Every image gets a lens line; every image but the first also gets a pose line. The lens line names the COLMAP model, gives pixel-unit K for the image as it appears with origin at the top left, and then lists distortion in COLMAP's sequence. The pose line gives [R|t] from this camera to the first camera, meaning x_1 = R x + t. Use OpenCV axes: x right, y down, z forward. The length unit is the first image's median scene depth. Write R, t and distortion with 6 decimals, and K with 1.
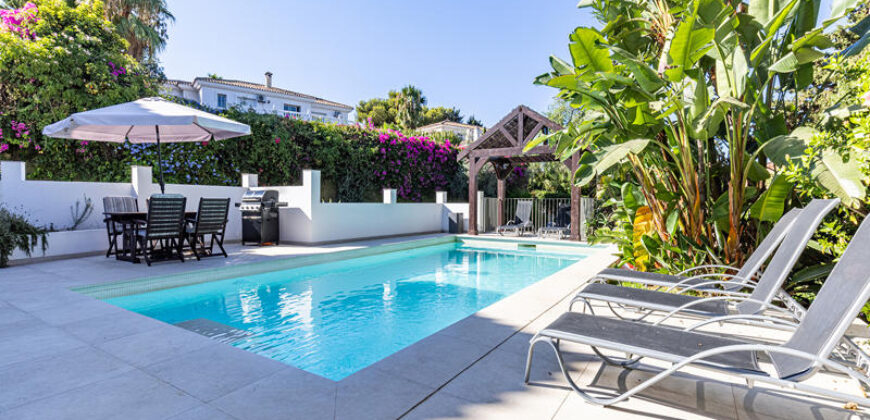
lens RADIAL K [[400.0, 0, 441.6], [0, 400.0, 214.7], [0, 0, 1]] dist [0.001799, 0.001855]
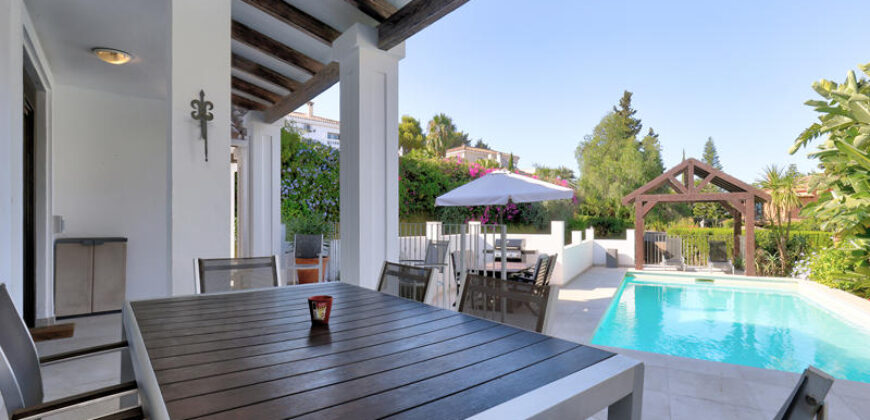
lens RADIAL K [[400.0, 0, 439.7], [0, 400.0, 215.7], [0, 0, 1]] dist [0.001799, 0.001855]
pose [[0.997844, -0.008884, 0.065023, -0.587466], [0.011443, 0.999170, -0.039091, -0.067668], [-0.064622, 0.039751, 0.997118, -0.095490]]
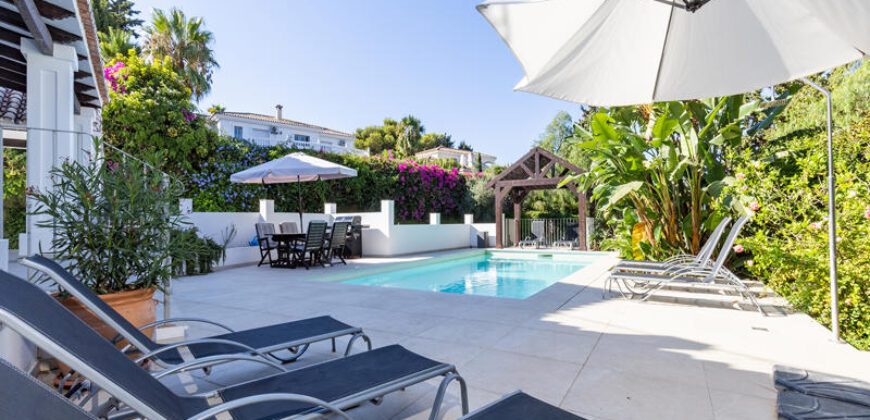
lens RADIAL K [[400.0, 0, 441.7], [0, 400.0, 221.1], [0, 0, 1]] dist [0.001799, 0.001855]
pose [[0.998990, -0.017673, 0.041319, -0.161101], [0.019196, 0.999140, -0.036750, 0.007450], [-0.040634, 0.037506, 0.998470, -0.257407]]
